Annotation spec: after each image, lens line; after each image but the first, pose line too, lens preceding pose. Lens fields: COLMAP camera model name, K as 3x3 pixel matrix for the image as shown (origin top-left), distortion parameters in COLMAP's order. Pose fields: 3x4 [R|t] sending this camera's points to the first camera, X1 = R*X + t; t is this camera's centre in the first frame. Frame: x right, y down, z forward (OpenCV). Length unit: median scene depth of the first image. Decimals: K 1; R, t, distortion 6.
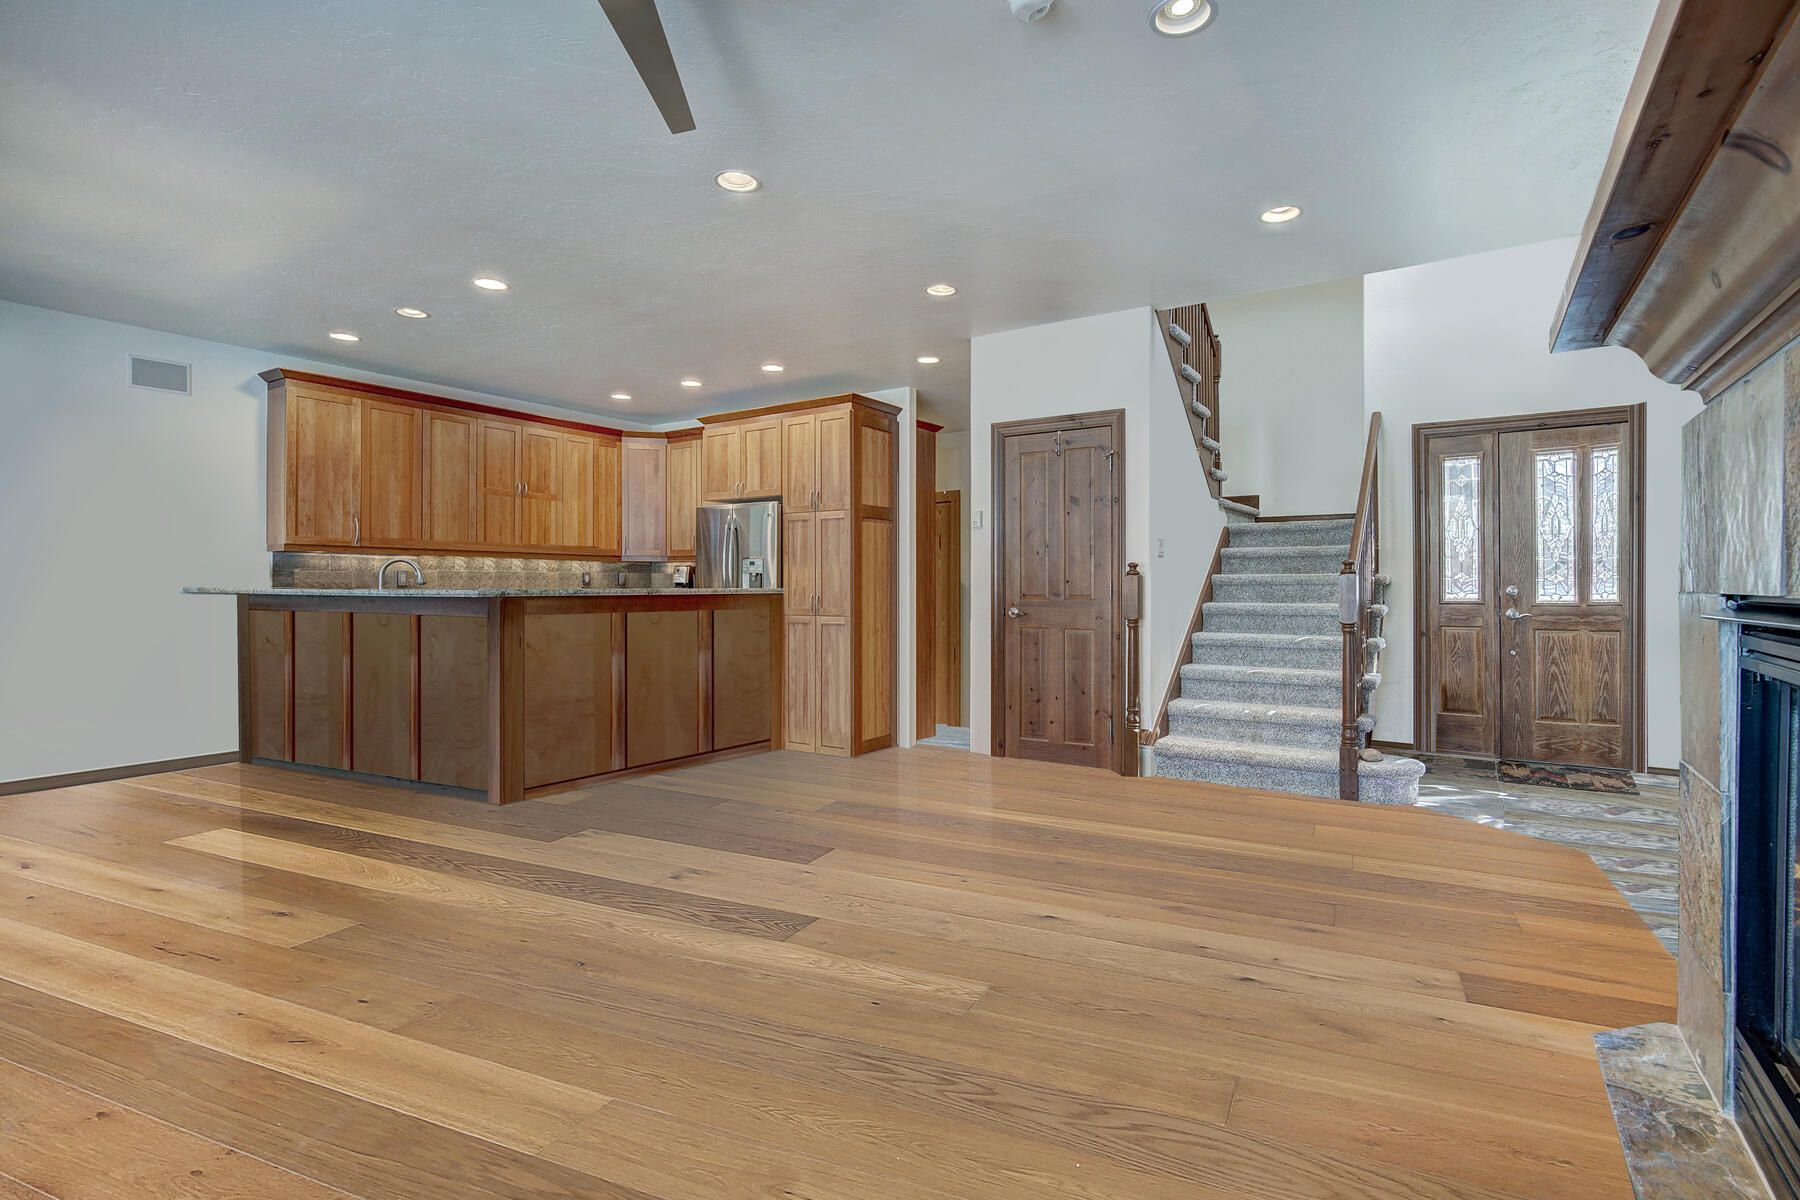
lens RADIAL K [[832.5, 0, 927.6], [0, 832.5, 584.9], [0, 0, 1]] dist [-0.001934, -0.000182]
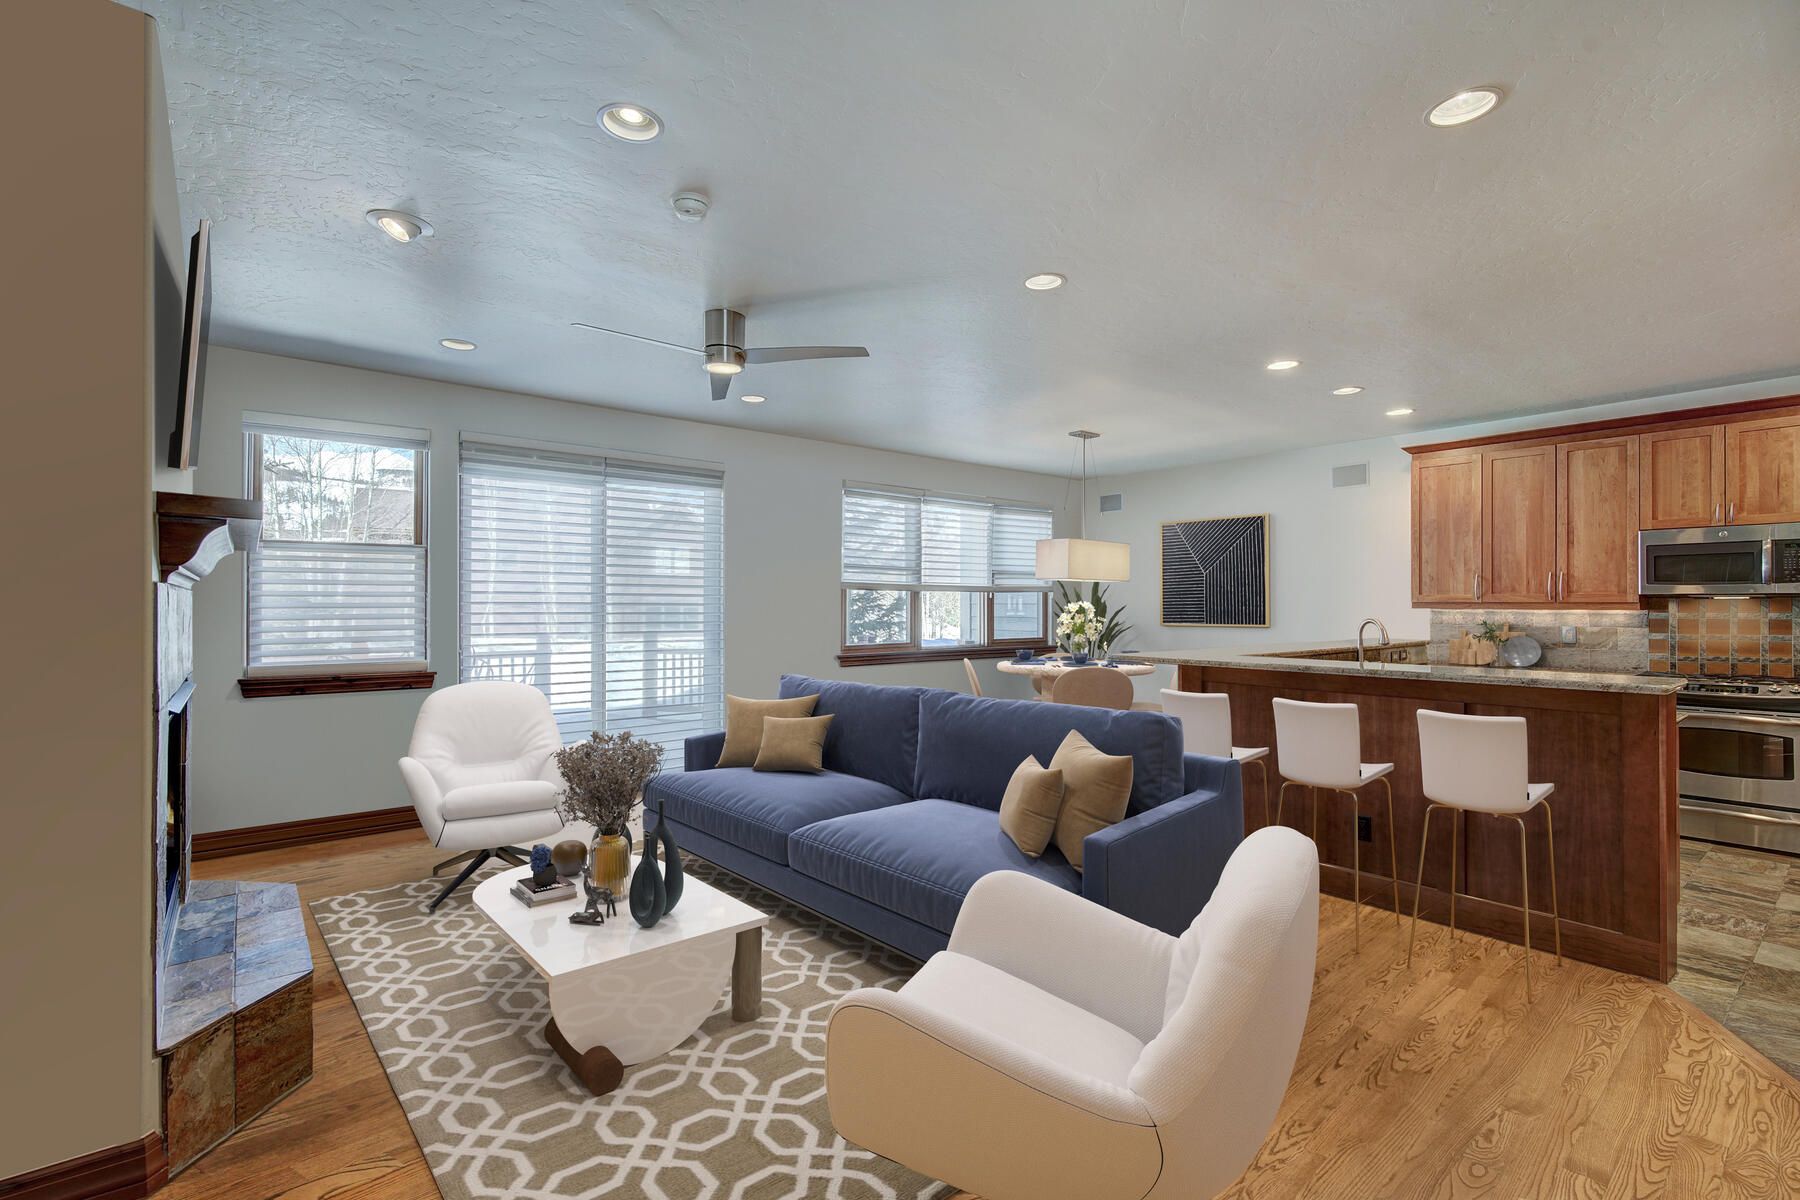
lens RADIAL K [[809.4, 0, 900.0], [0, 809.4, 600.0], [0, 0, 1]] dist [-0.001368, 0.000383]
pose [[-0.306080, -0.006290, -0.951985, 0.489954], [-0.003420, 0.999979, -0.005507, -0.046322], [0.952000, 0.001570, -0.306095, 0.706697]]
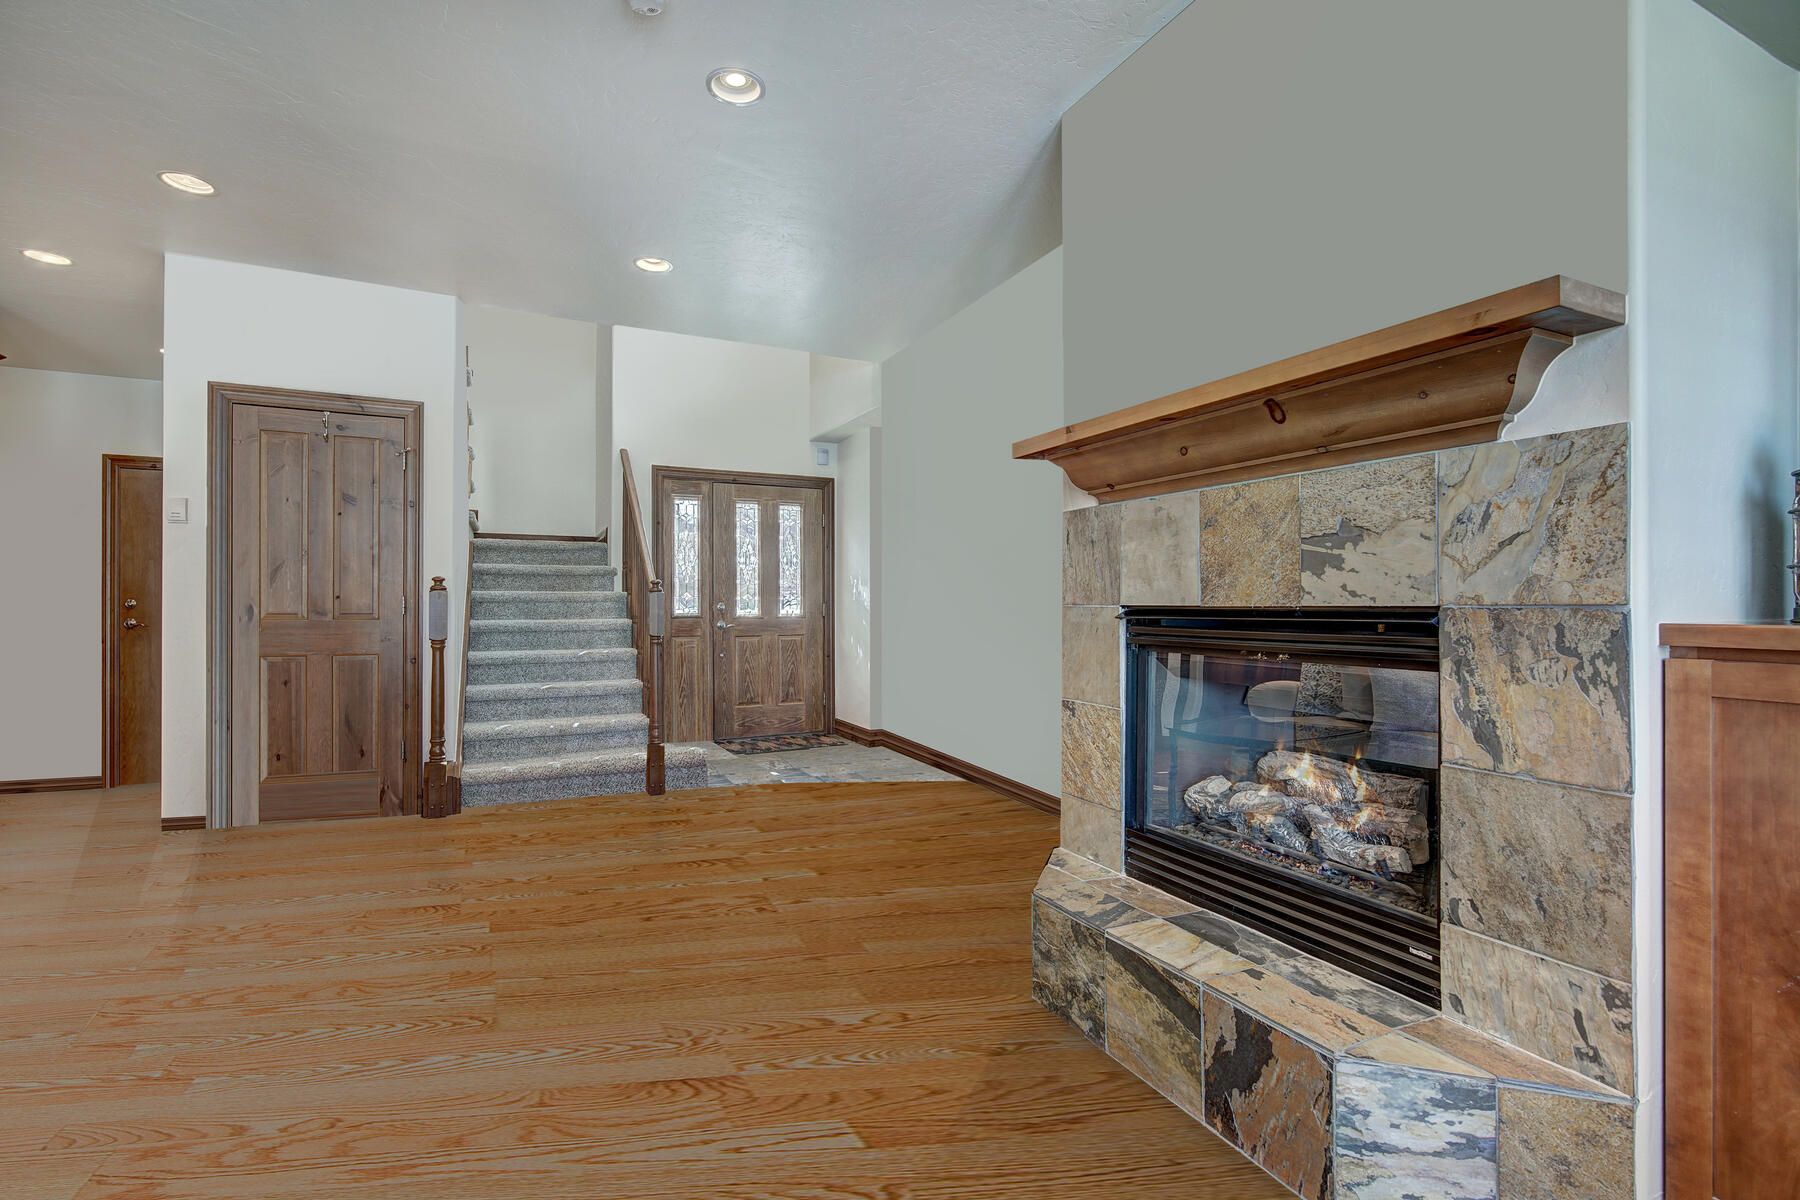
lens RADIAL K [[825.0, 0, 900.0], [0, 825.0, 600.0], [0, 0, 1]] dist [0.000353, 0.000116]
pose [[0.521142, 0.003714, 0.853462, -0.227709], [-0.000225, 0.999991, -0.004215, 0.001940], [-0.853470, 0.002004, 0.521138, 0.102425]]
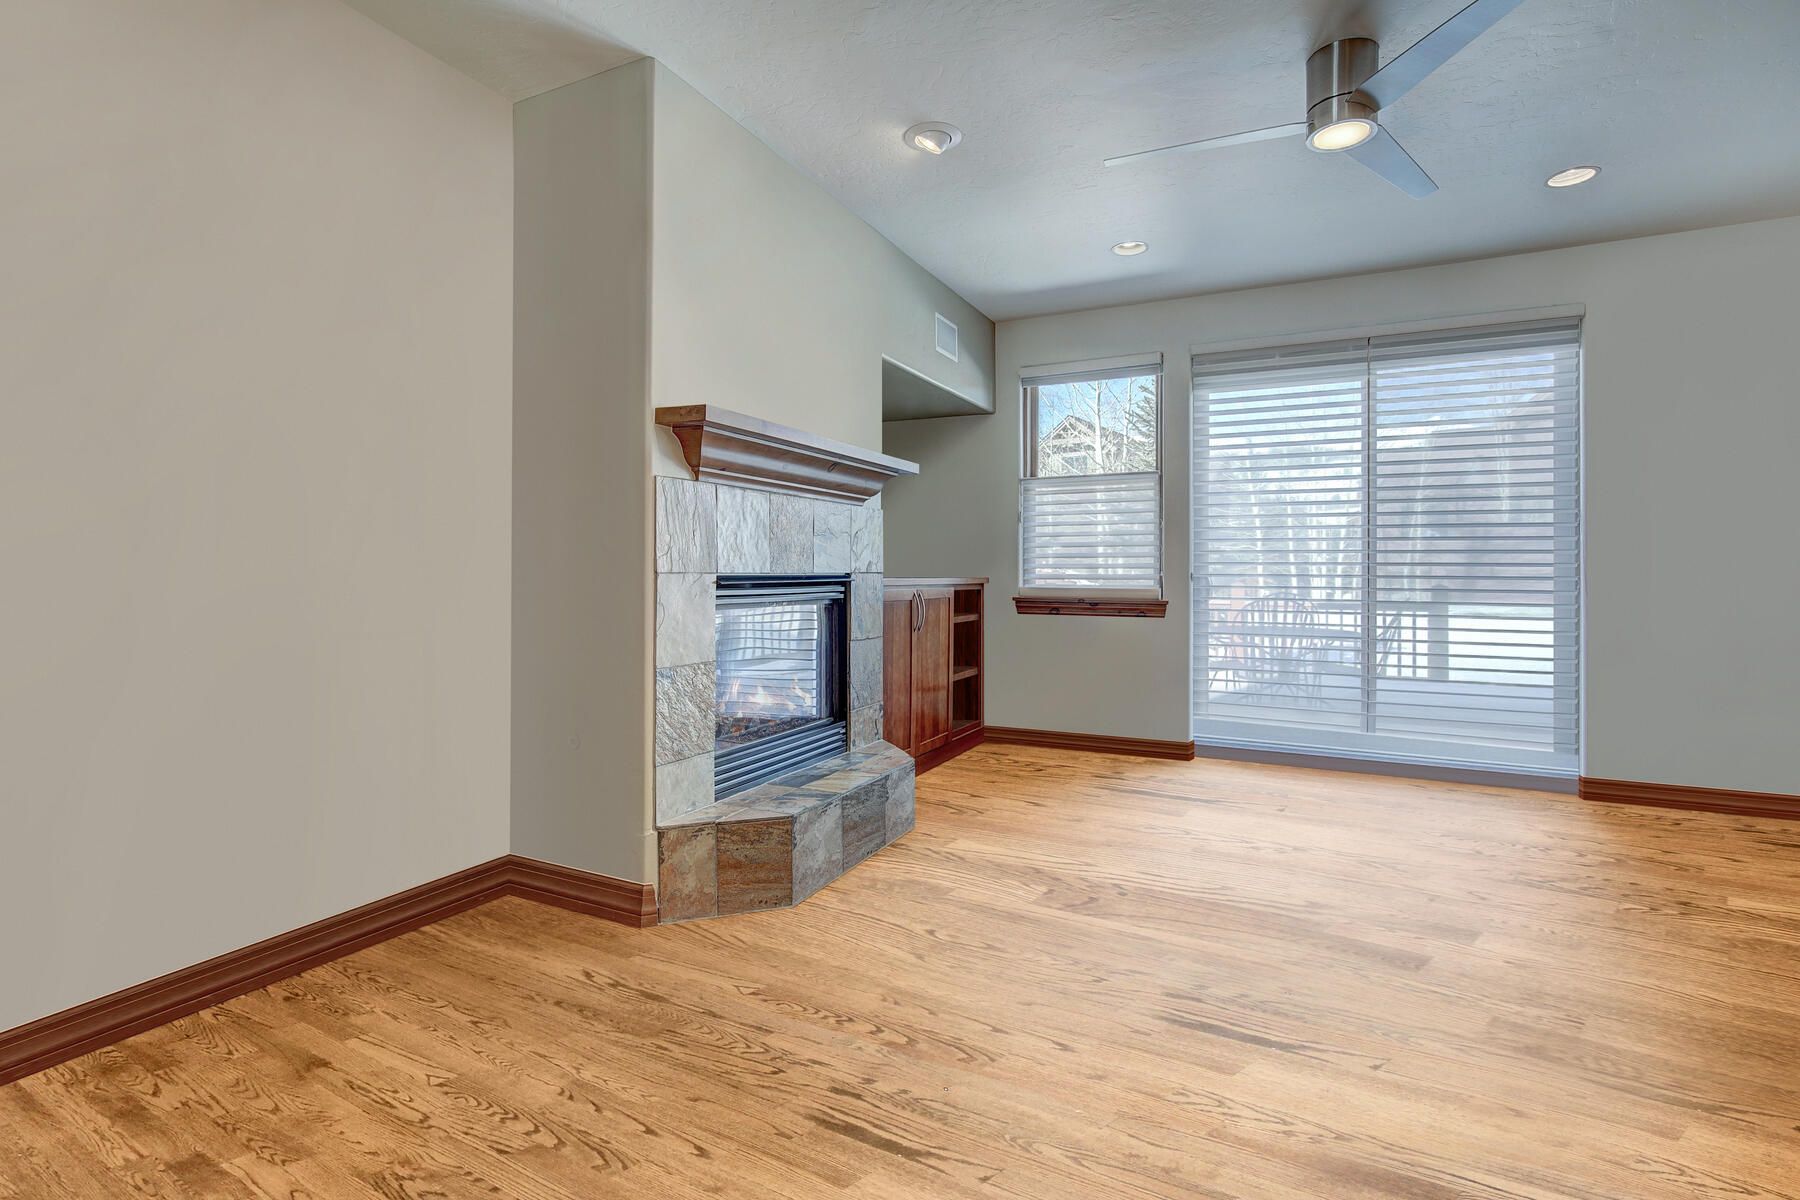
lens RADIAL K [[820.7, 0, 899.2], [0, 820.7, 569.7], [0, 0, 1]] dist [-0.033576, 0.000075]
pose [[-0.994293, -0.000670, -0.106680, 0.163217], [0.000021, 0.999979, -0.006476, 0.003954], [0.106682, -0.006441, -0.994272, 0.777170]]
